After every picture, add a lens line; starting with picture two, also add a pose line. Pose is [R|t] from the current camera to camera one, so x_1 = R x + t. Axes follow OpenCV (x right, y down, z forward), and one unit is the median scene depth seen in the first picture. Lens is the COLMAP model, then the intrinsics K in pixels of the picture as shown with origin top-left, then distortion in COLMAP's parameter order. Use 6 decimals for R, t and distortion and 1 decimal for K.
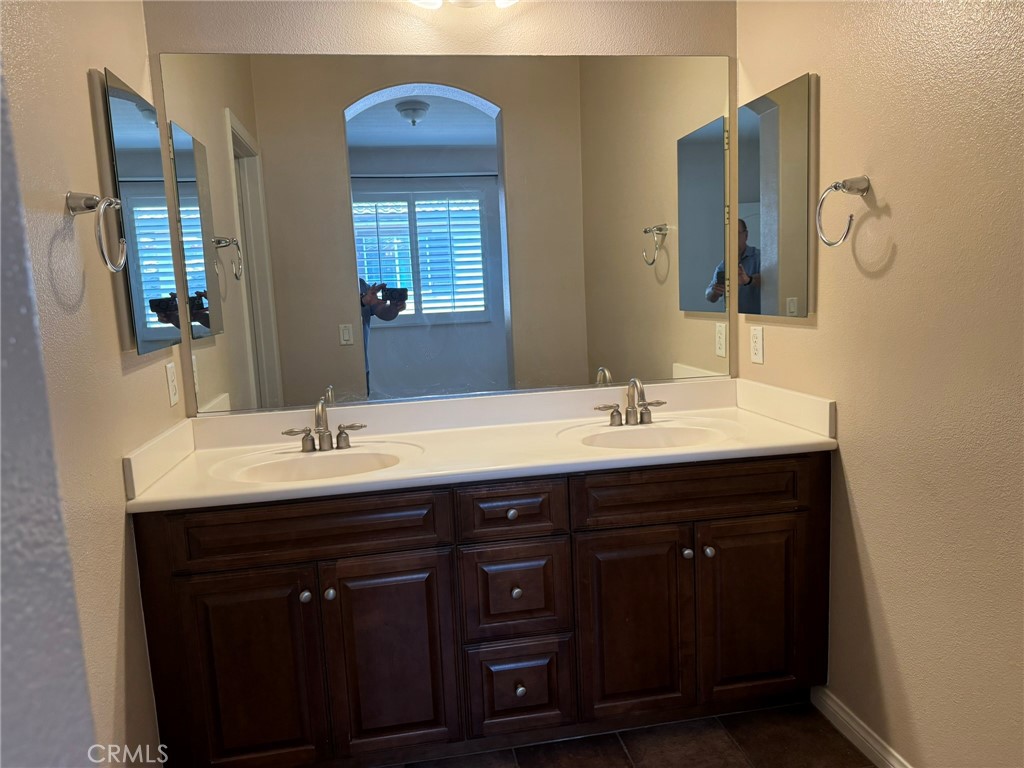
lens RADIAL K [[715.8, 0, 512.7], [0, 715.8, 387.3], [0, 0, 1]] dist [0.055391, -0.065893]
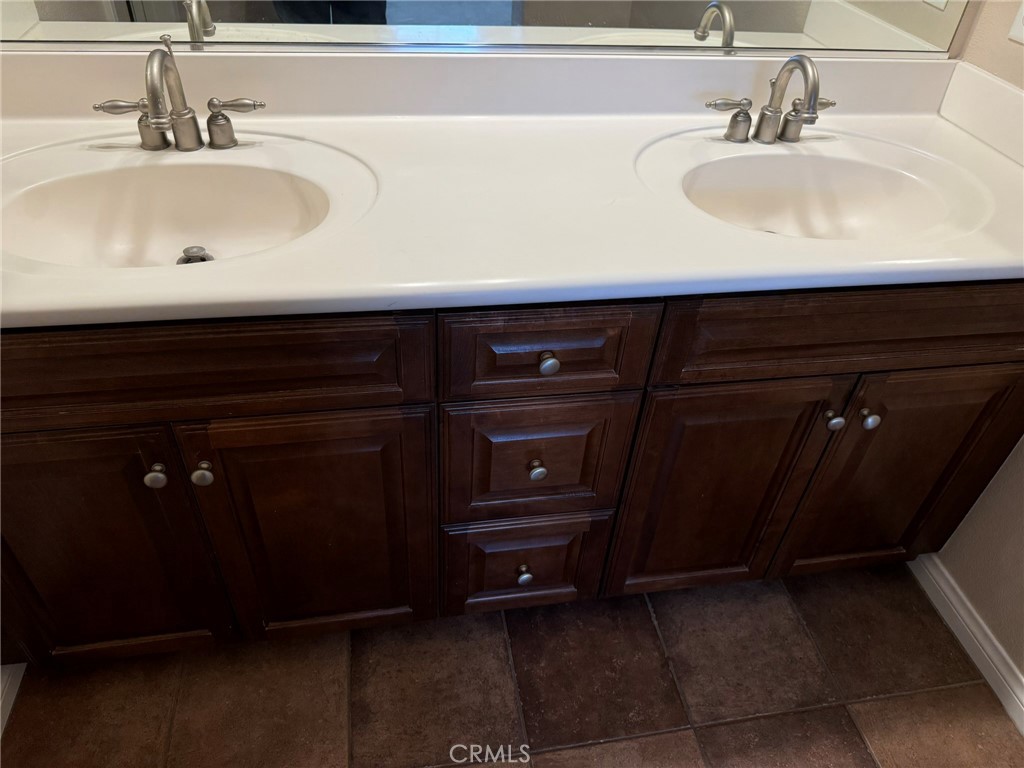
lens RADIAL K [[715.8, 0, 514.5], [0, 715.8, 384.4], [0, 0, 1]] dist [0.055391, -0.065893]
pose [[0.994624, 0.076986, 0.069251, -0.056320], [-0.102073, 0.841487, 0.530547, -0.077134], [-0.017429, -0.534763, 0.844822, 0.520576]]
